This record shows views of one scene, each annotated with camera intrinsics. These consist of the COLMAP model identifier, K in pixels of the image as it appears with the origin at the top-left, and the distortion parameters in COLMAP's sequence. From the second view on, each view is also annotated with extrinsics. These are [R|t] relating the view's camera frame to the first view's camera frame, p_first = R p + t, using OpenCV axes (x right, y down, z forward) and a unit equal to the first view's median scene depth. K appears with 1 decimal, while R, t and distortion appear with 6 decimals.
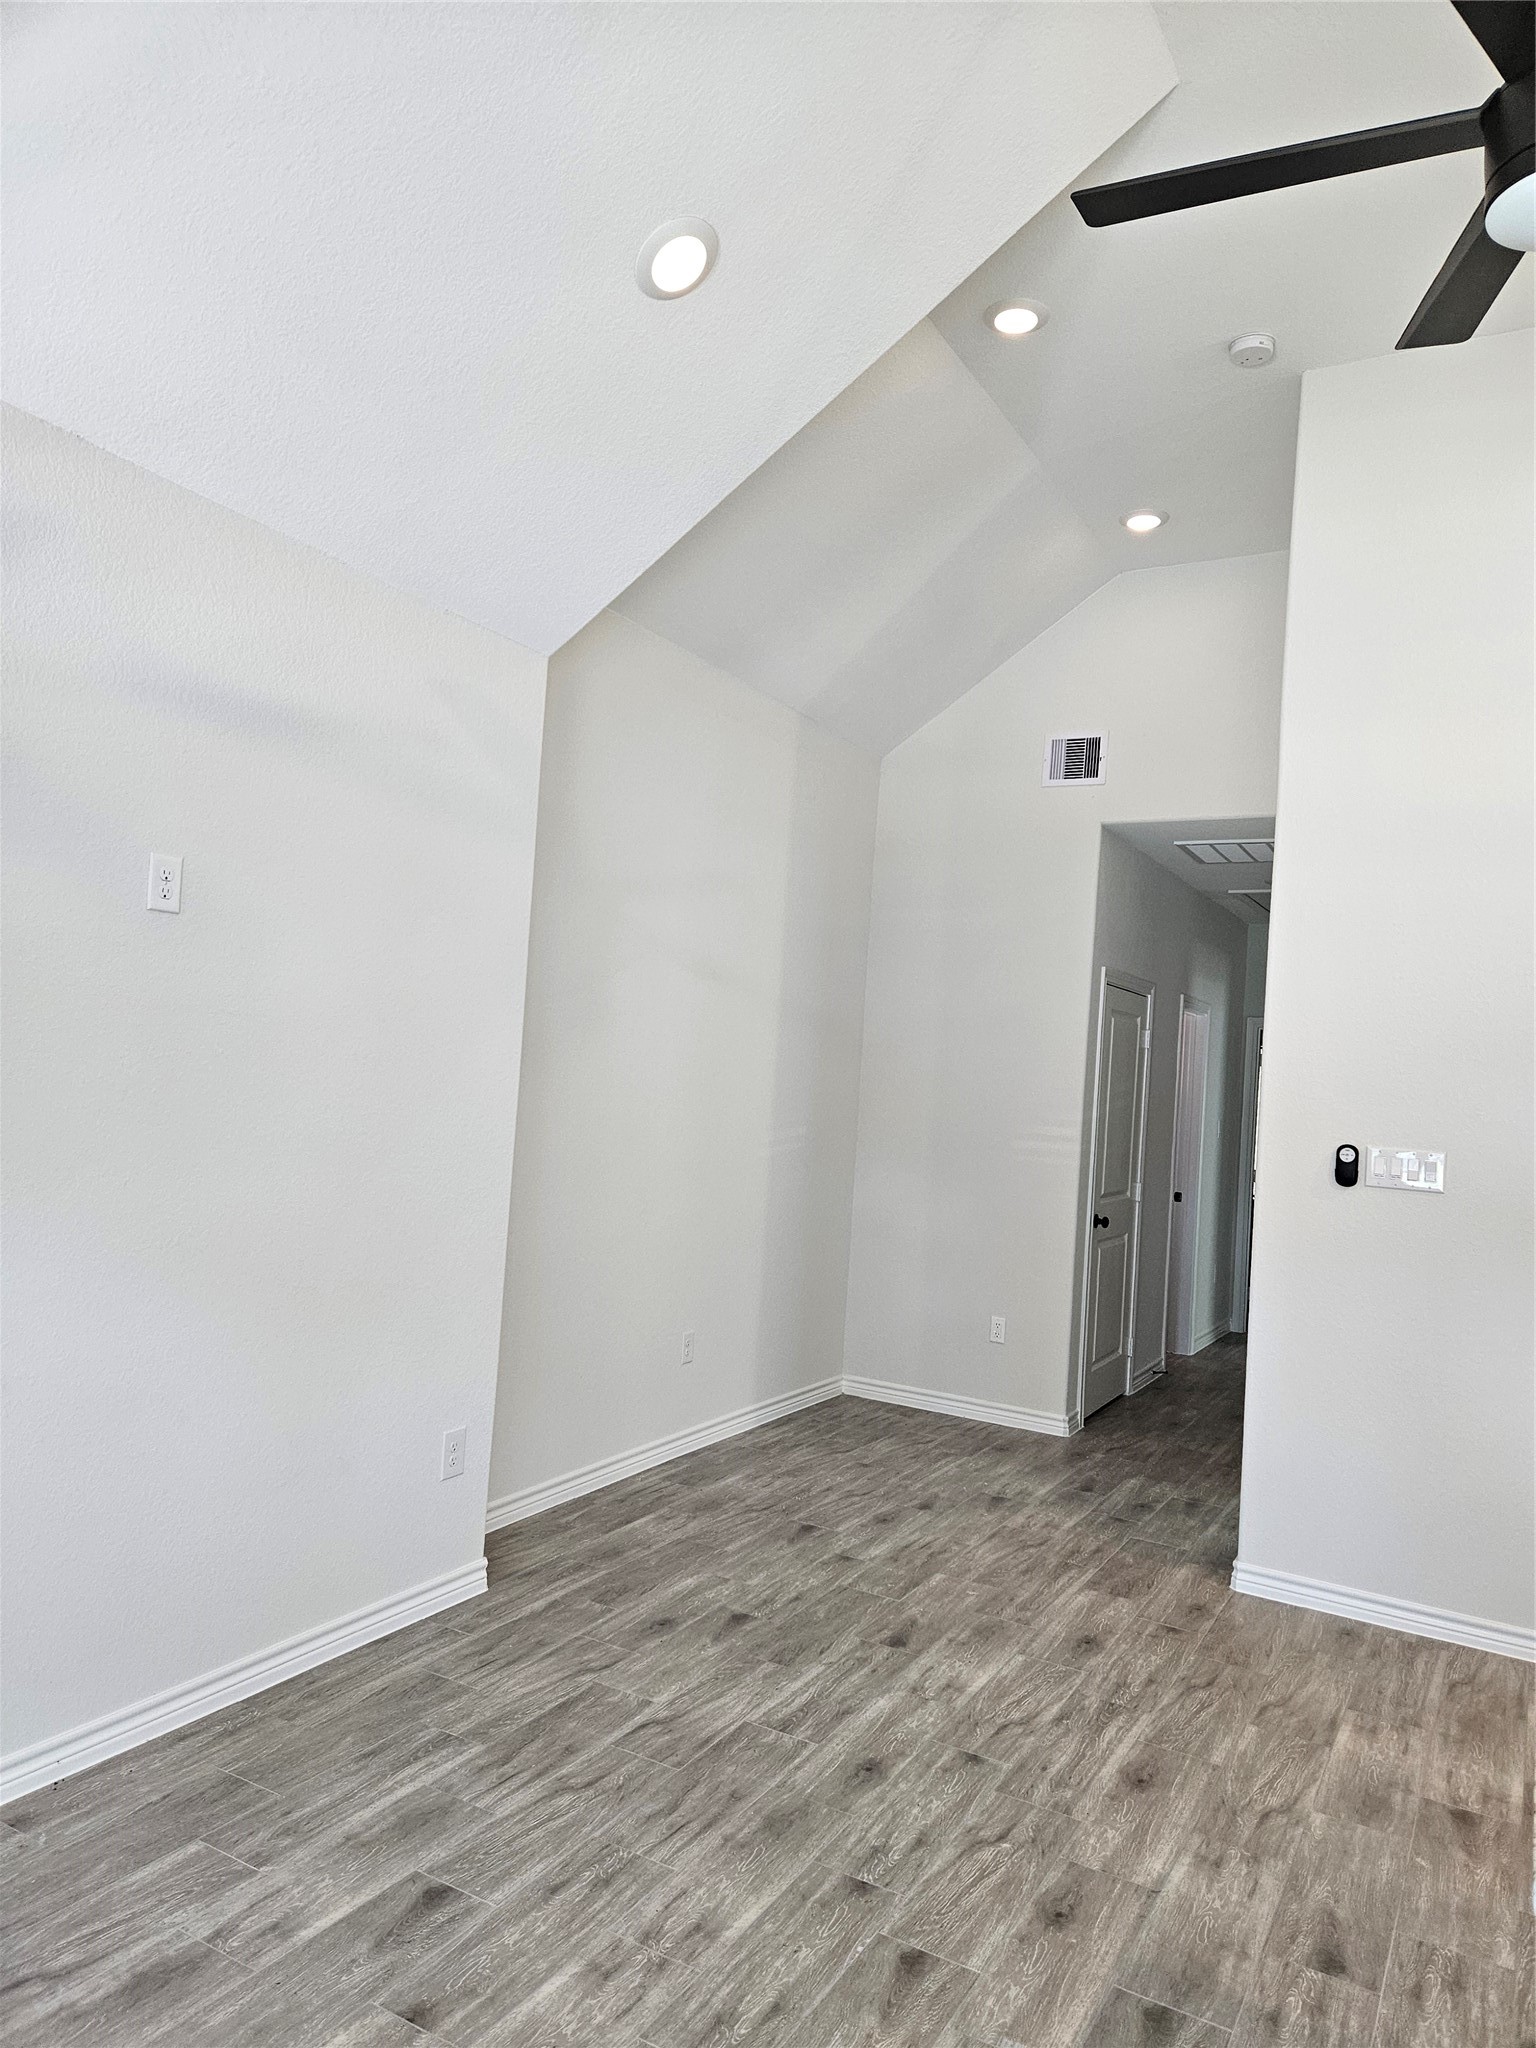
lens RADIAL K [[1375.5, 0, 769.2], [0, 1375.5, 1027.9], [0, 0, 1]] dist [0.073448, -0.060302]
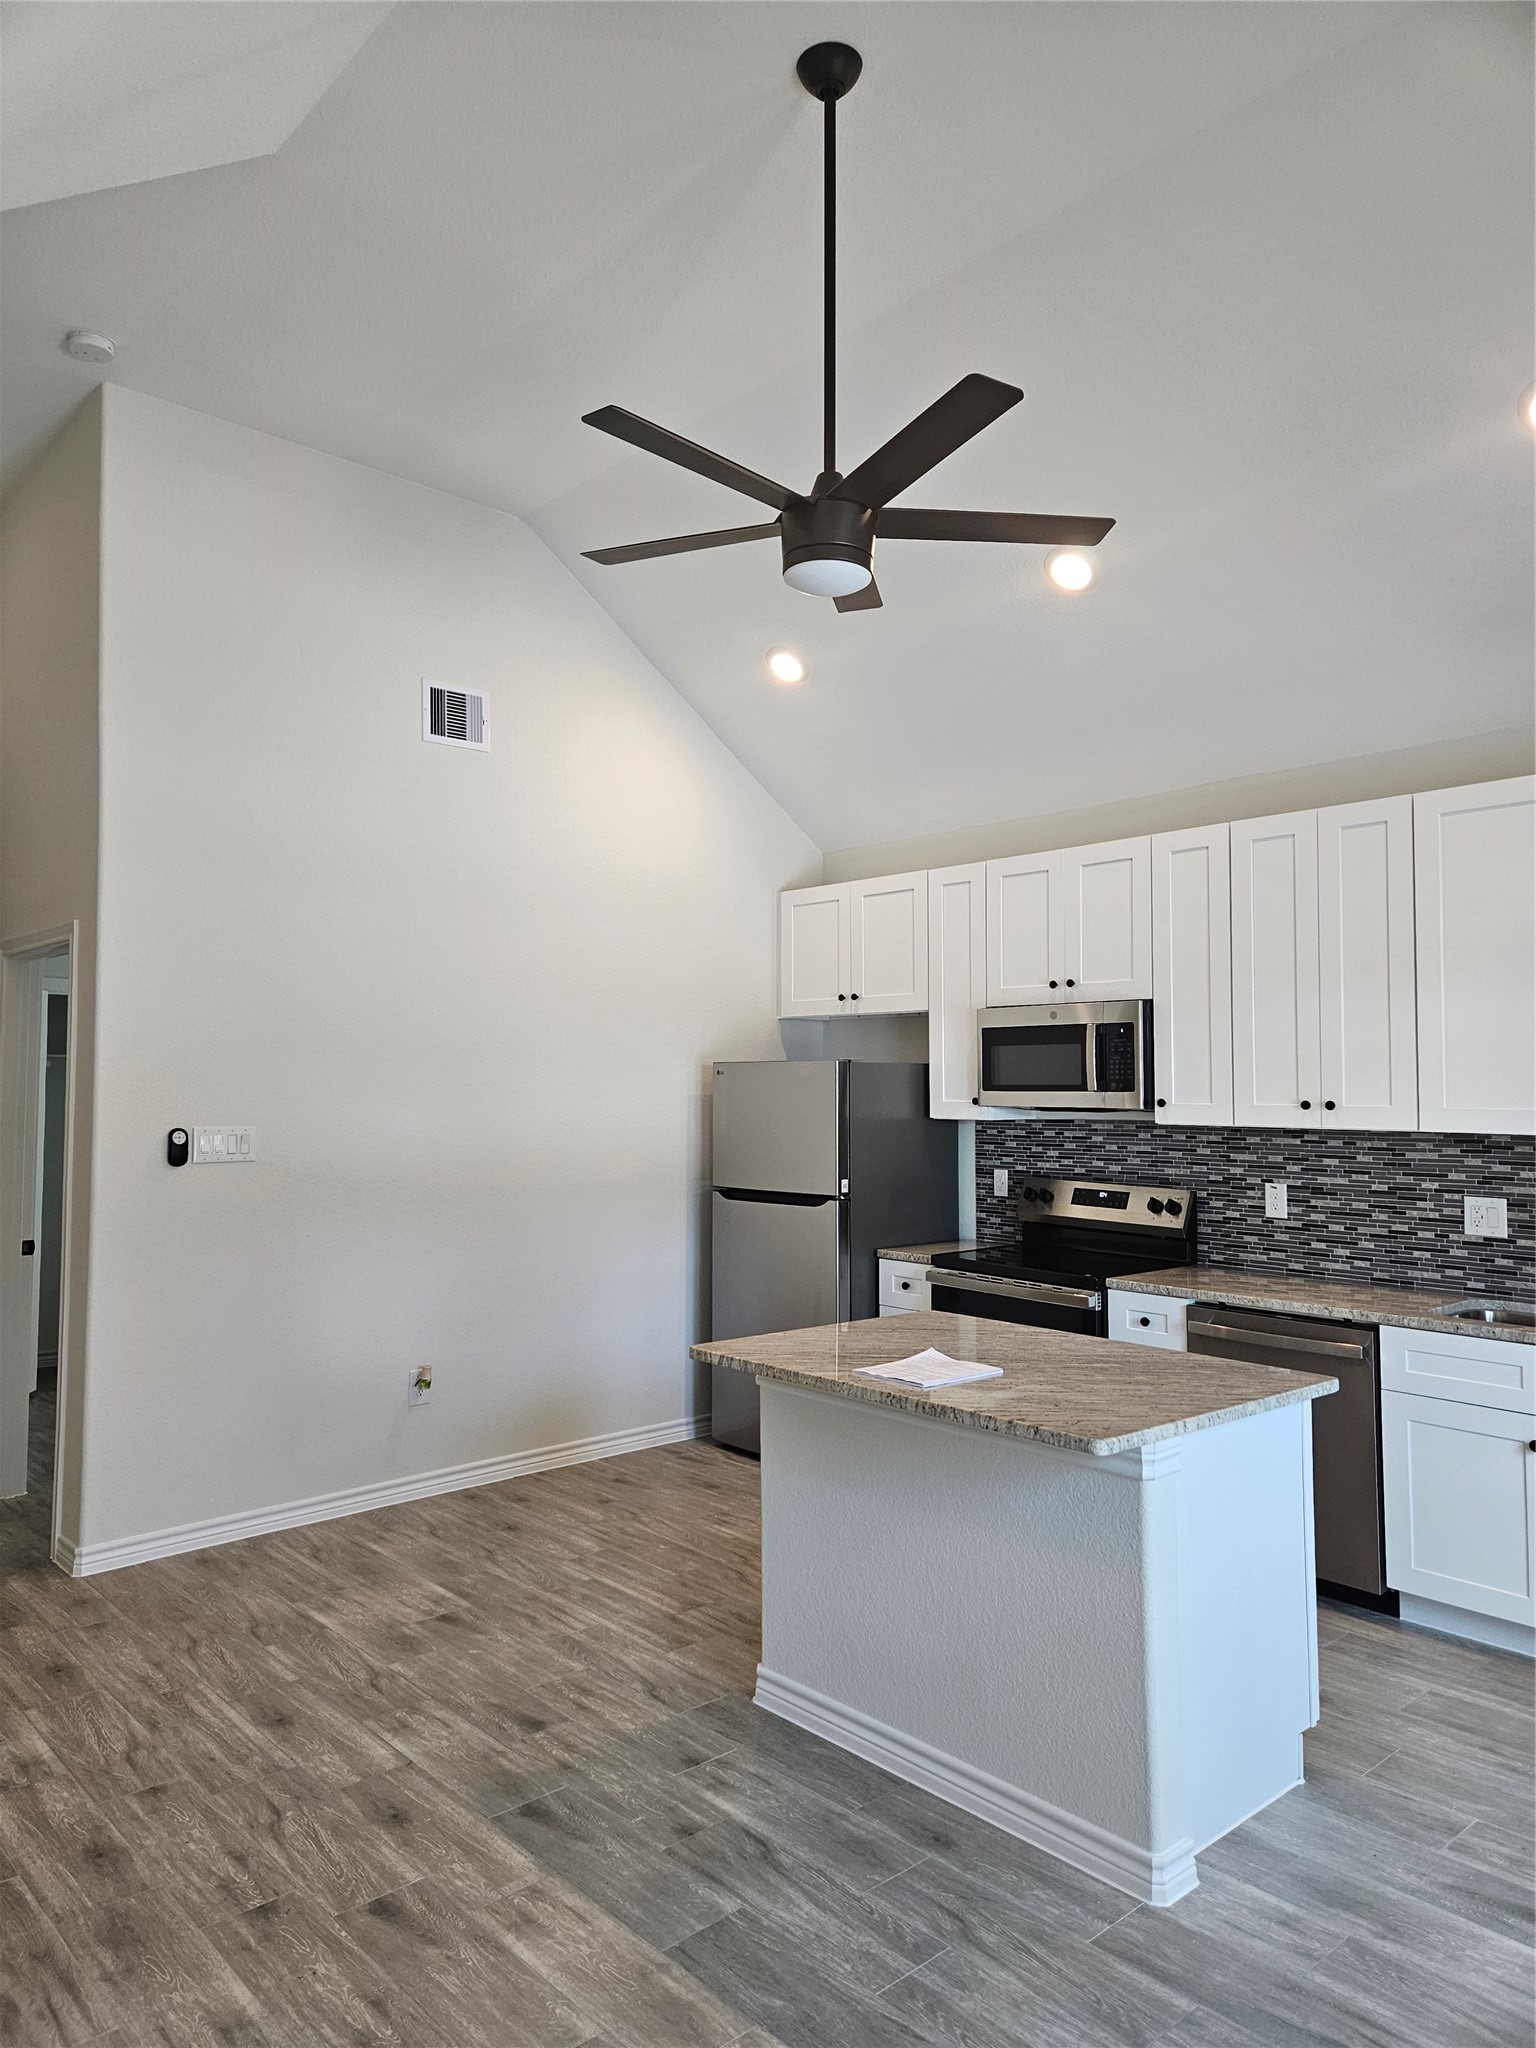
lens RADIAL K [[1358.1, 0, 748.7], [0, 1358.1, 1022.6], [0, 0, 1]] dist [0.071141, -0.062912]
pose [[0.324472, -0.024492, 0.945578, -0.442373], [-0.005775, 0.999595, 0.027872, -0.031113], [-0.945878, -0.014505, 0.324199, 0.213830]]
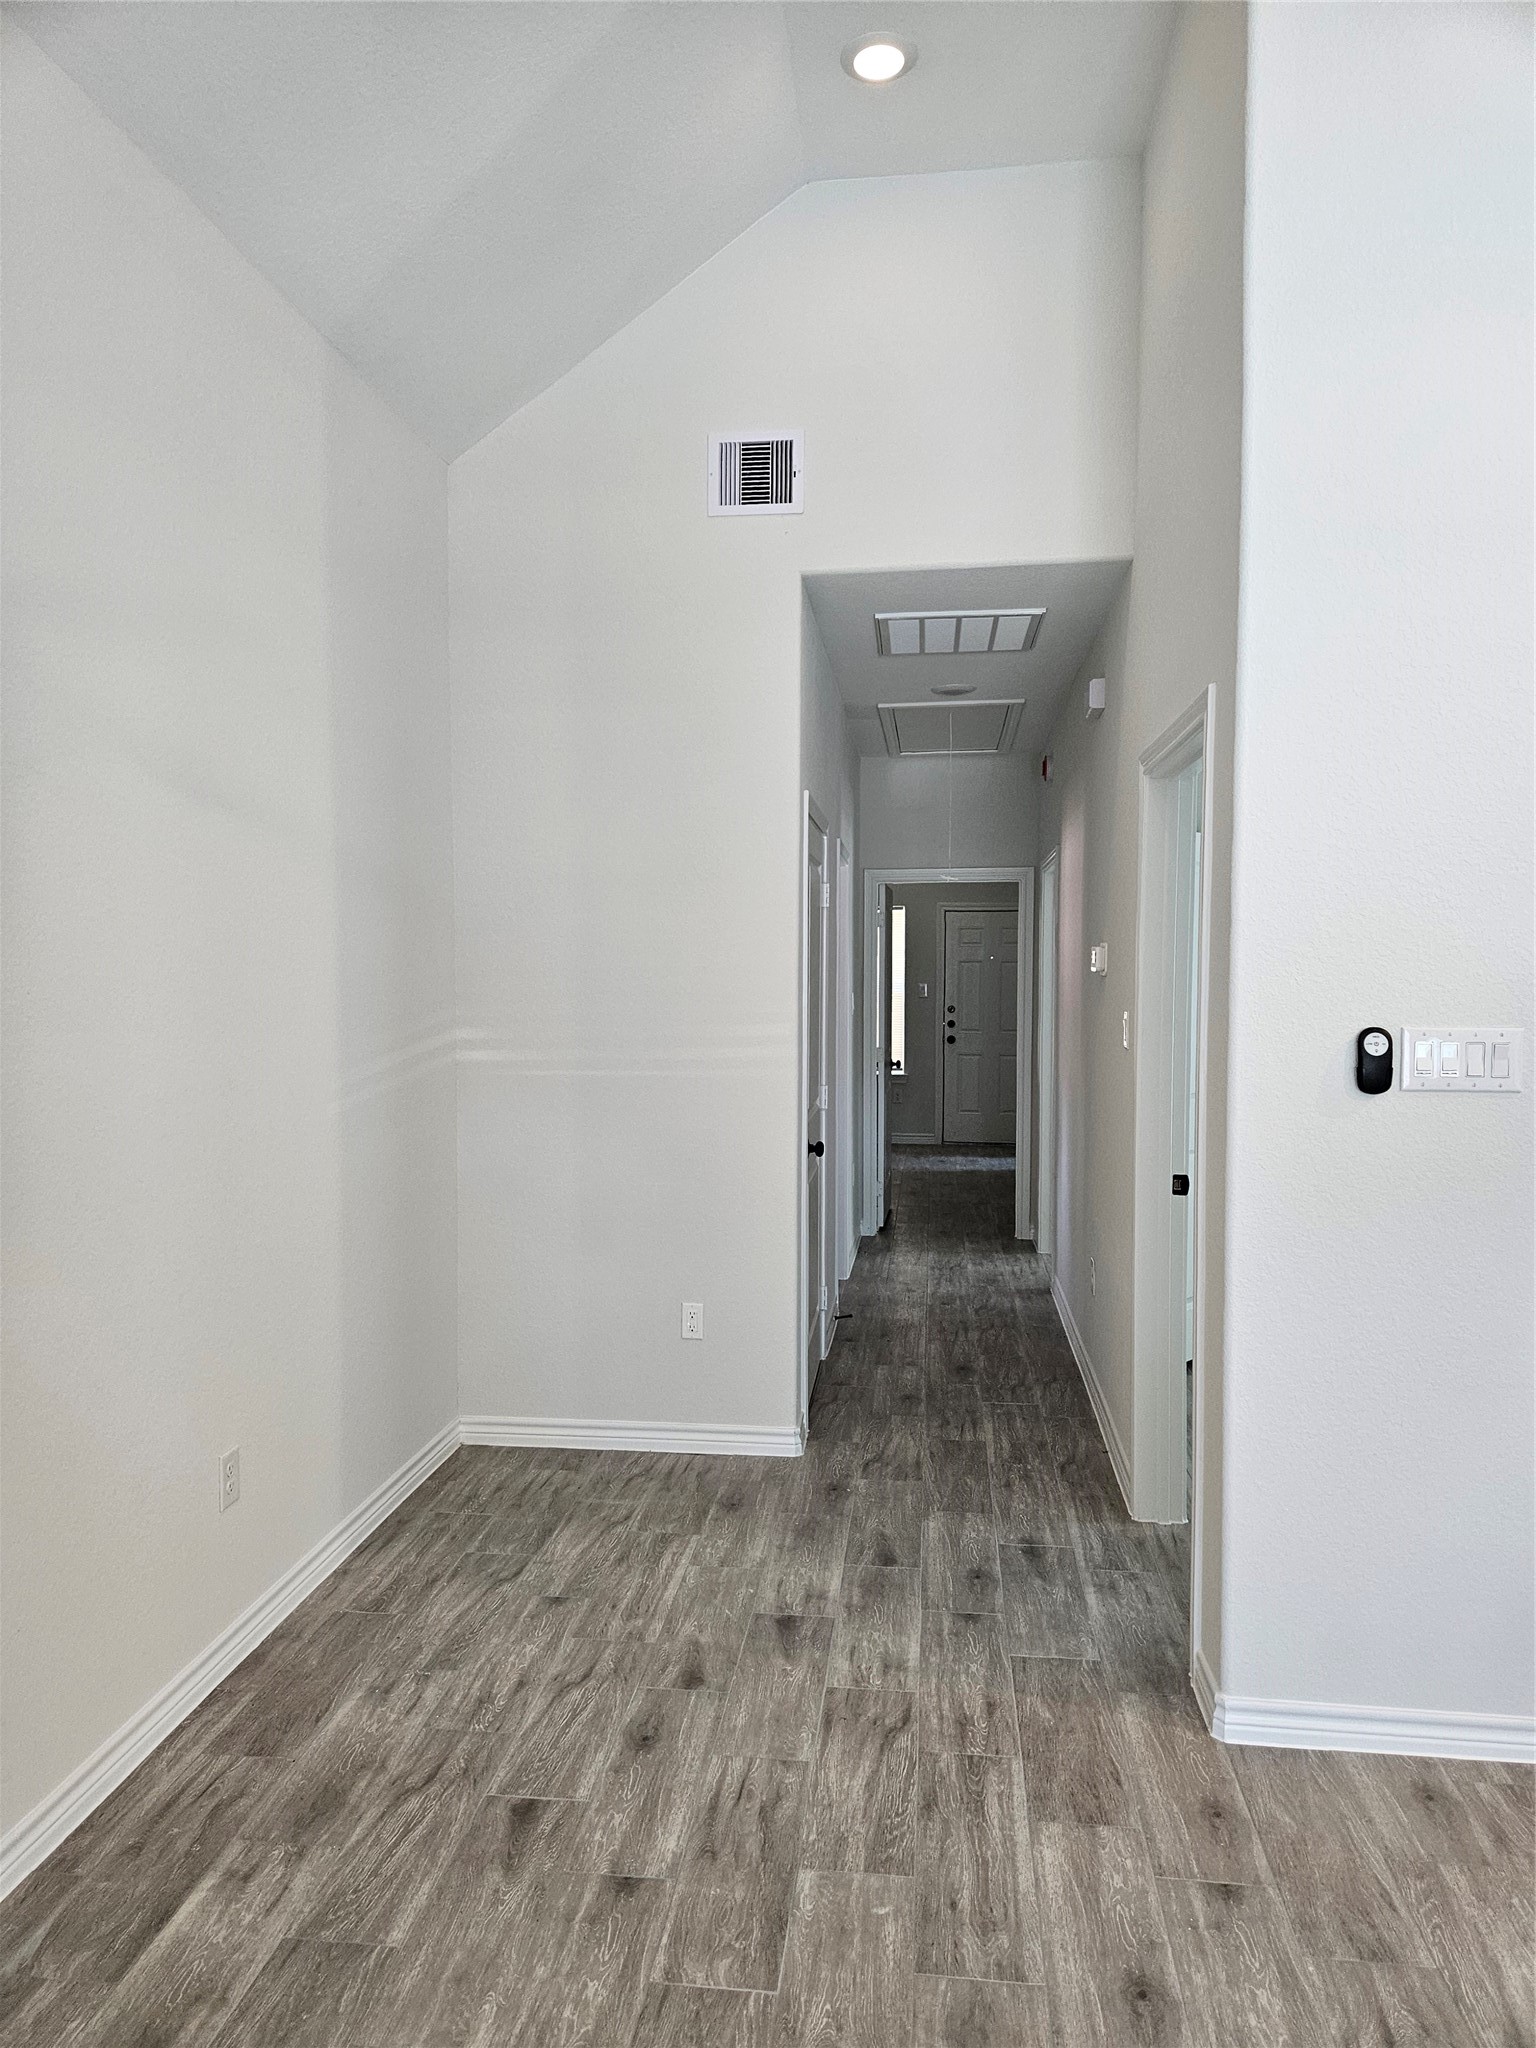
lens RADIAL K [[1375.5, 0, 769.2], [0, 1375.5, 1027.9], [0, 0, 1]] dist [0.073448, -0.060302]
pose [[0.923275, -0.081830, 0.375324, -0.066827], [0.048756, 0.994108, 0.096805, 0.009864], [-0.381034, -0.071079, 0.921825, 0.505577]]
